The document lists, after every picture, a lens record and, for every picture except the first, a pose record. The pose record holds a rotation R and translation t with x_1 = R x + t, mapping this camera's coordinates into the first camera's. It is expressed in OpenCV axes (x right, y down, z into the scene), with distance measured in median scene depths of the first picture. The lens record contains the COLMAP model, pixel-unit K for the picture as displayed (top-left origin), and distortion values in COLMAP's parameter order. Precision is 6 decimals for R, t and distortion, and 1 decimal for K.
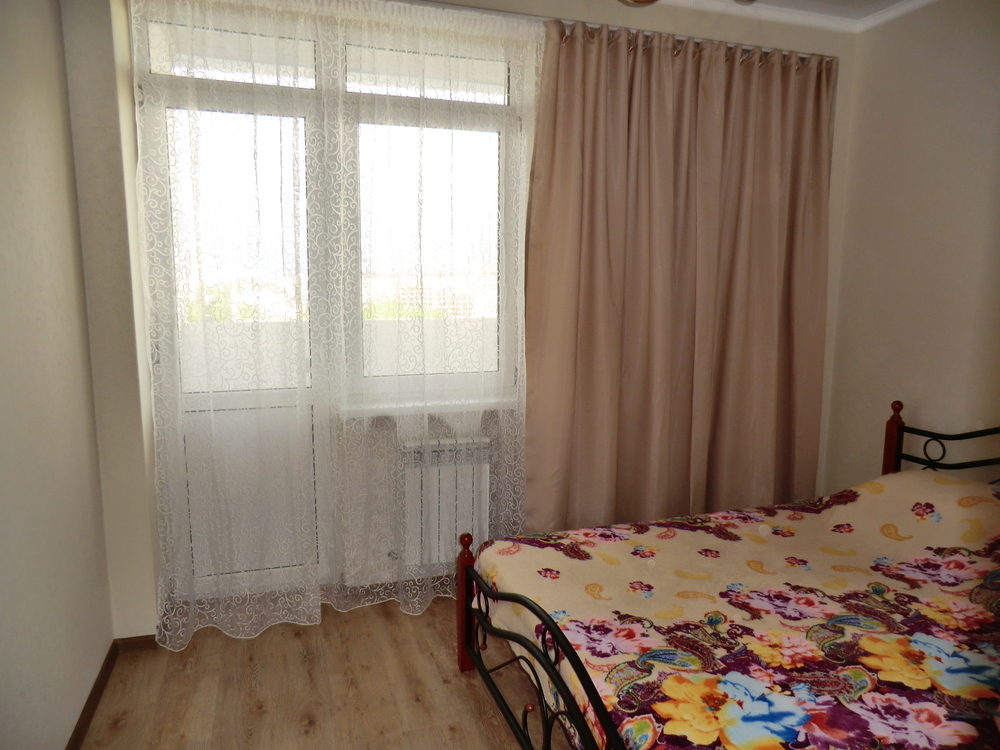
lens RADIAL K [[691.0, 0, 500.2], [0, 691.0, 377.7], [0, 0, 1]] dist [-0.035069, 0.036495]
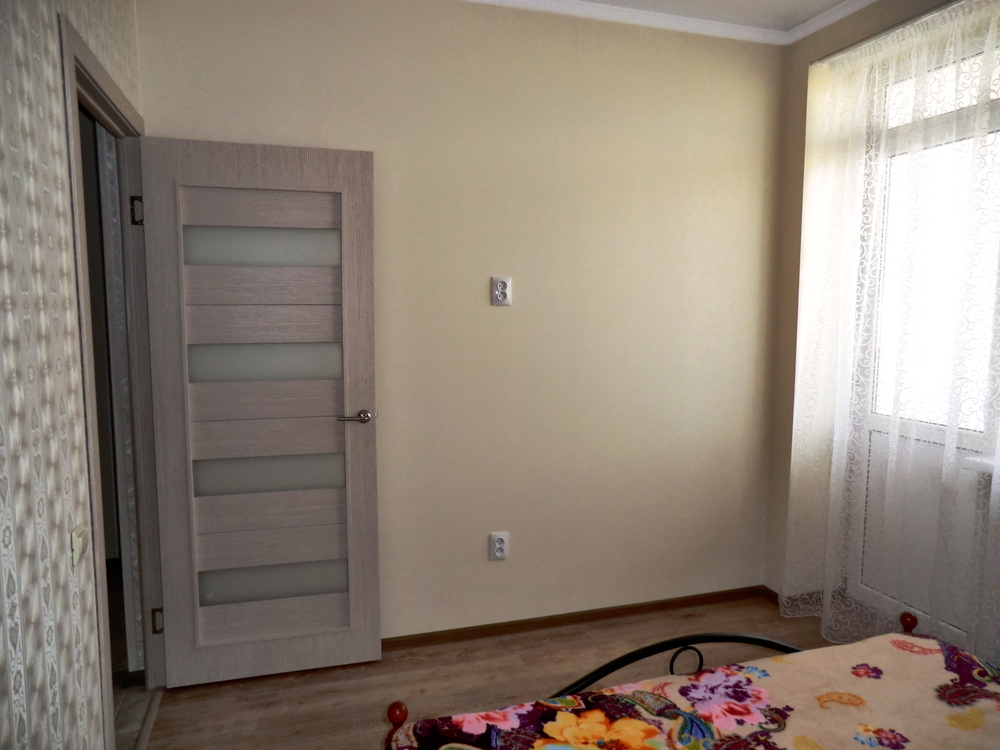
lens RADIAL K [[691.0, 0, 498.9], [0, 691.0, 378.8], [0, 0, 1]] dist [-0.035069, 0.036495]
pose [[-0.010474, 0.089828, -0.995902, 1.115711], [-0.137215, 0.986406, 0.090415, -0.082845], [0.990486, 0.137599, 0.001994, 0.714552]]
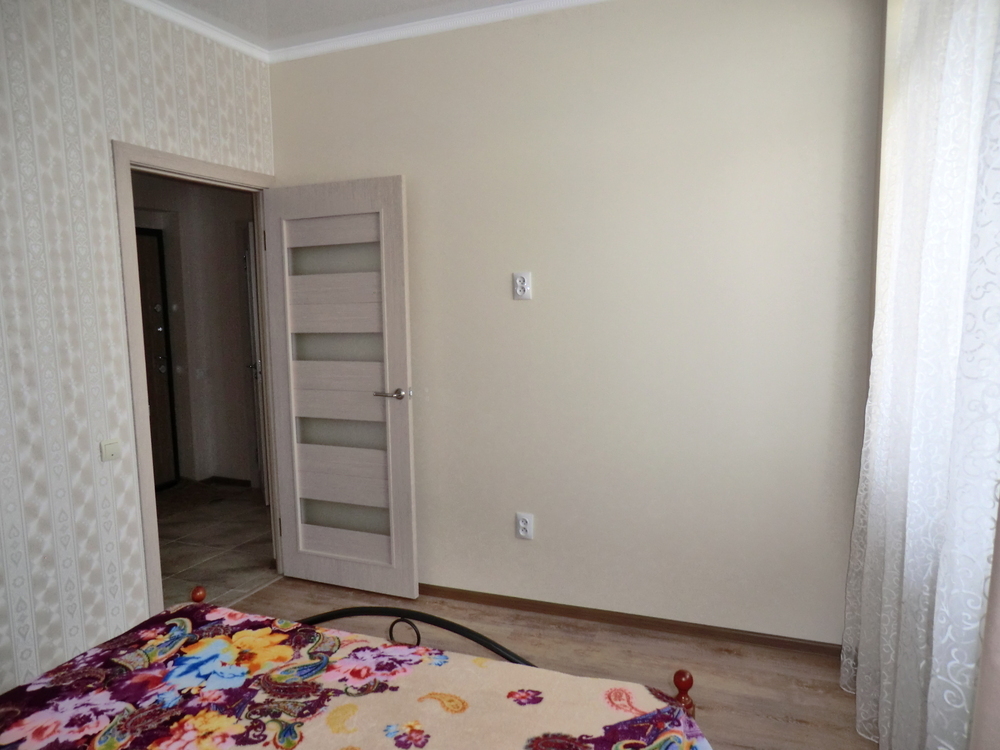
lens RADIAL K [[691.0, 0, 499.8], [0, 691.0, 374.1], [0, 0, 1]] dist [-0.035069, 0.036495]
pose [[-0.643707, 0.082349, -0.760829, 0.825529], [-0.089798, 0.979197, 0.181959, -0.243336], [0.759986, 0.185449, -0.622921, 1.837433]]
